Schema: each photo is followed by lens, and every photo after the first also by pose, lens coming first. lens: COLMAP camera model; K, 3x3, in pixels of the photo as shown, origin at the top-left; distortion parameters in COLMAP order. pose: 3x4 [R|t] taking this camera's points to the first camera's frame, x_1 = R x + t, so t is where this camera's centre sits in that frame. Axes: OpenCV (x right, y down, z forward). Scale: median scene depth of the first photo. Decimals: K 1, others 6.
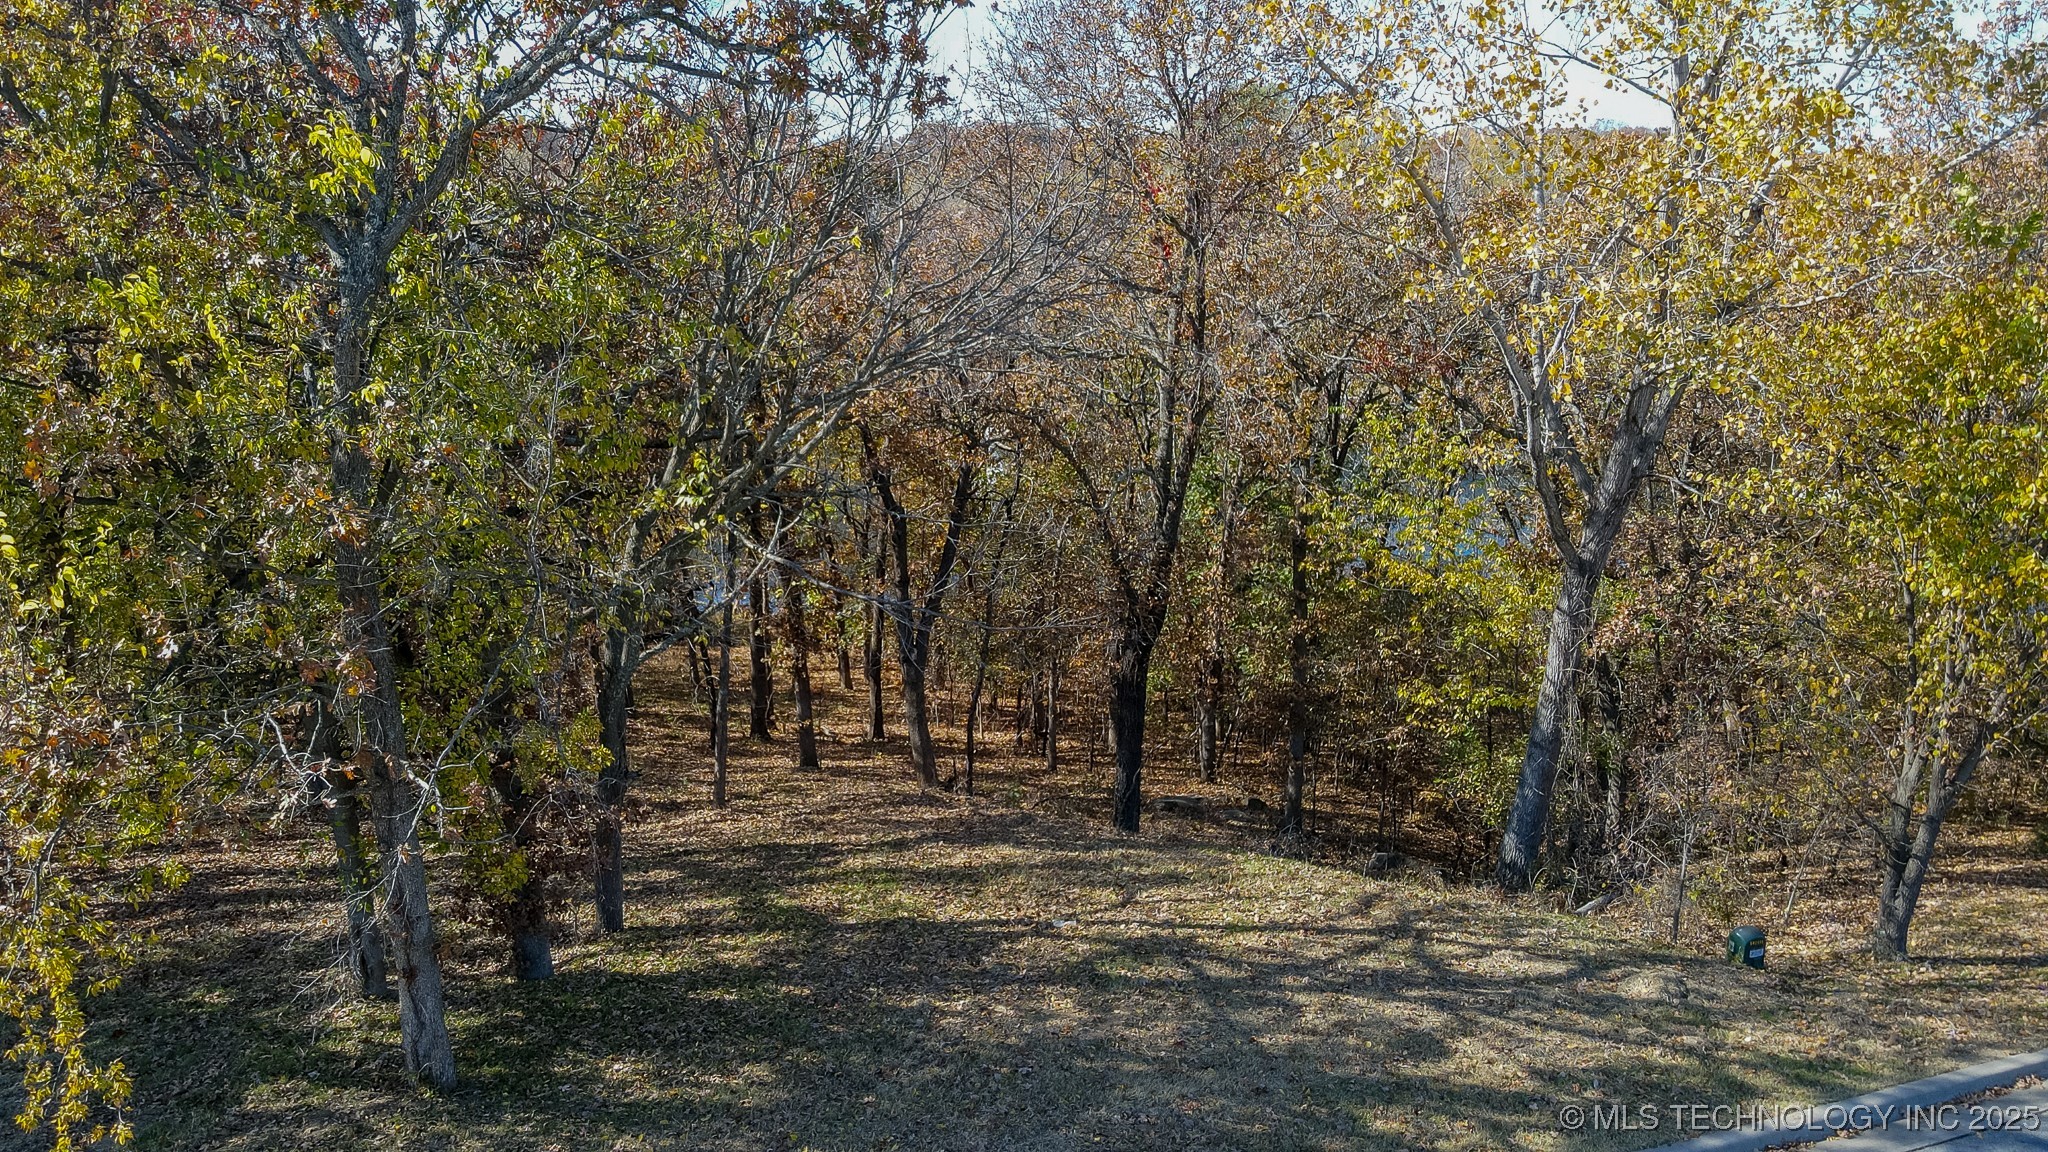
lens RADIAL K [[1565.8, 0, 989.1], [0, 1565.8, 544.1], [0, 0, 1]] dist [-0.020412, 0.073243]
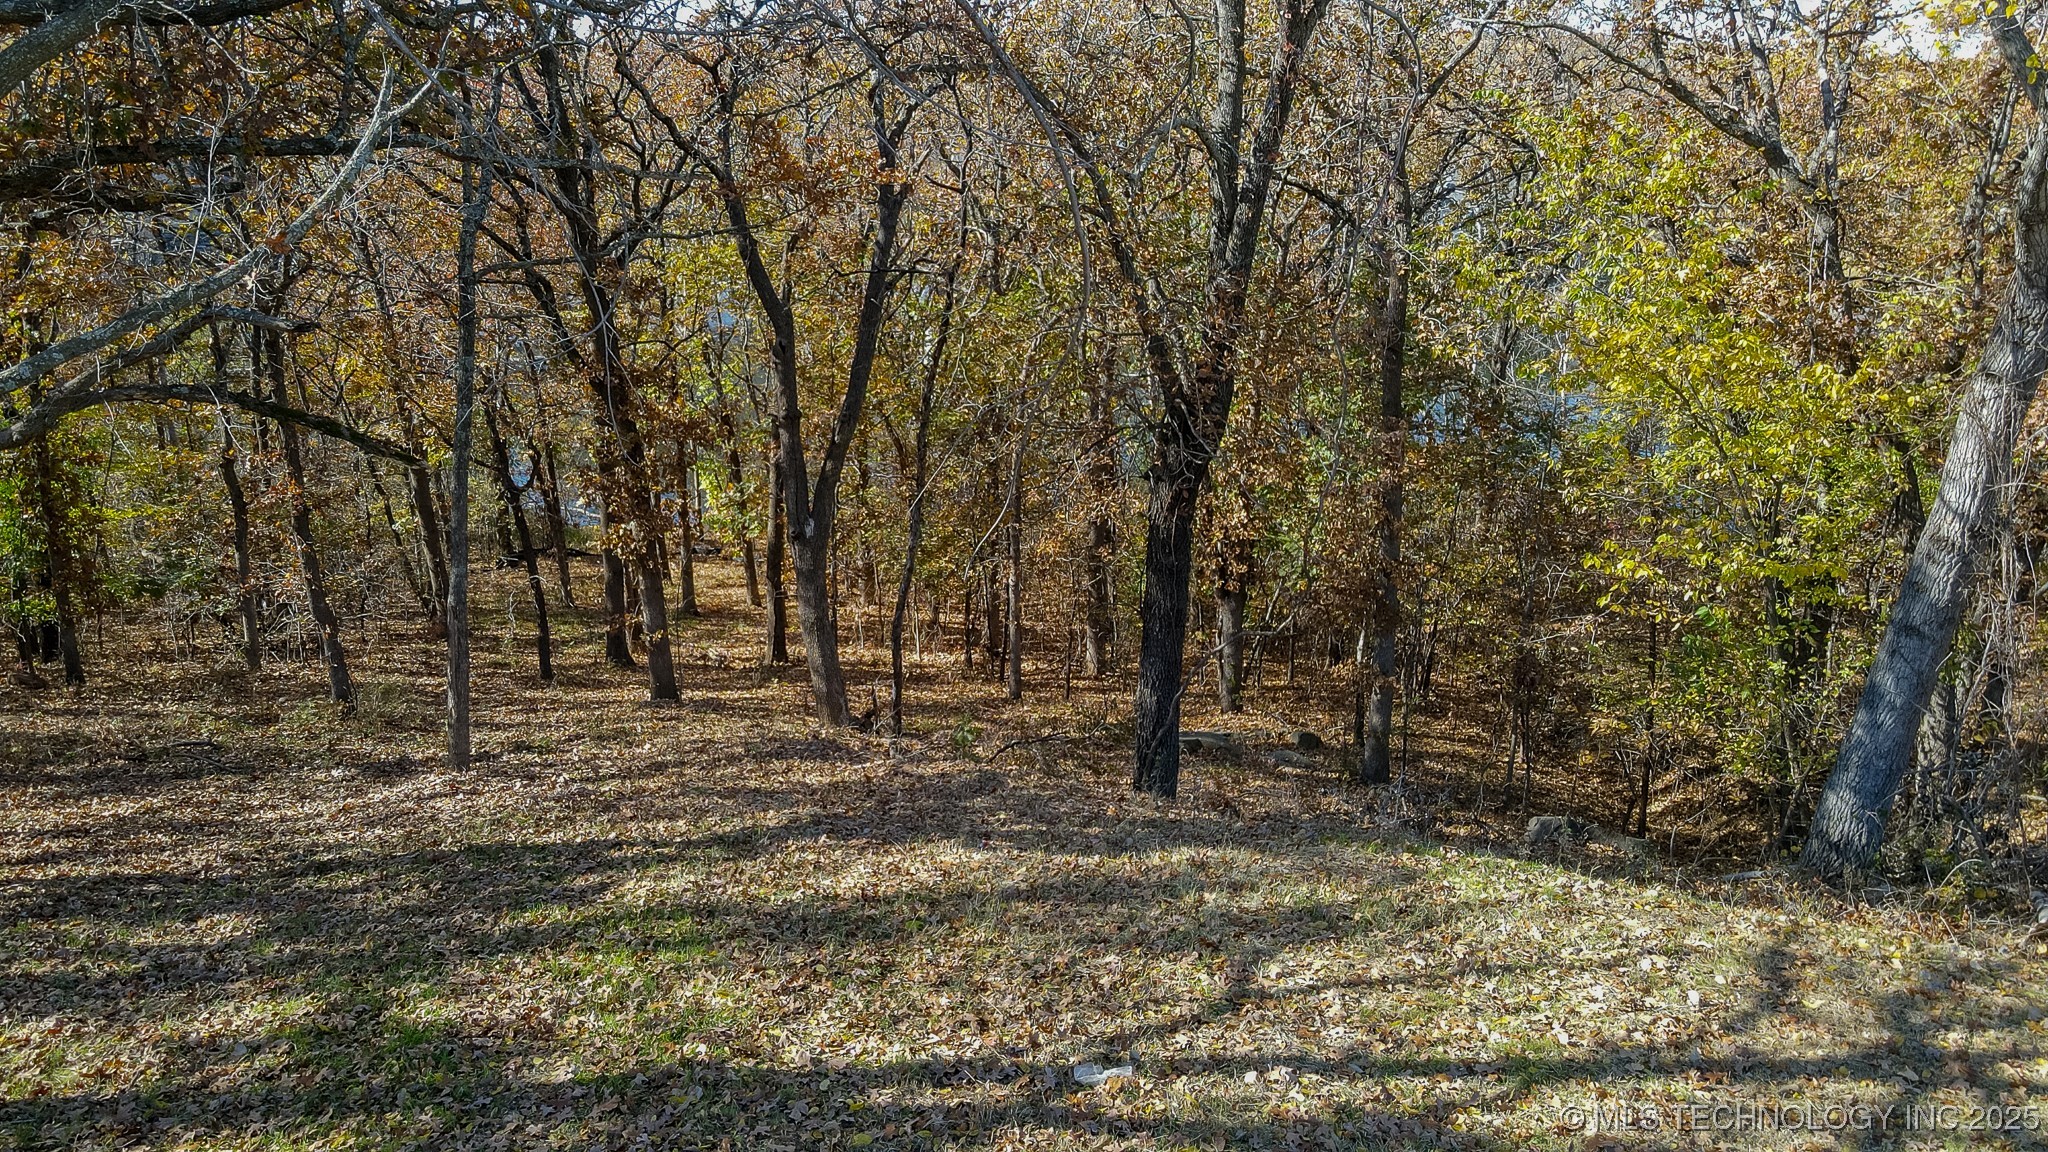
lens RADIAL K [[1541.7, 0, 996.0], [0, 1541.7, 551.8], [0, 0, 1]] dist [0.008626, 0.008595]
pose [[0.999064, -0.015336, 0.040436, 0.005858], [0.013514, 0.998898, 0.044957, 0.069559], [-0.041081, -0.044369, 0.998170, 0.457994]]
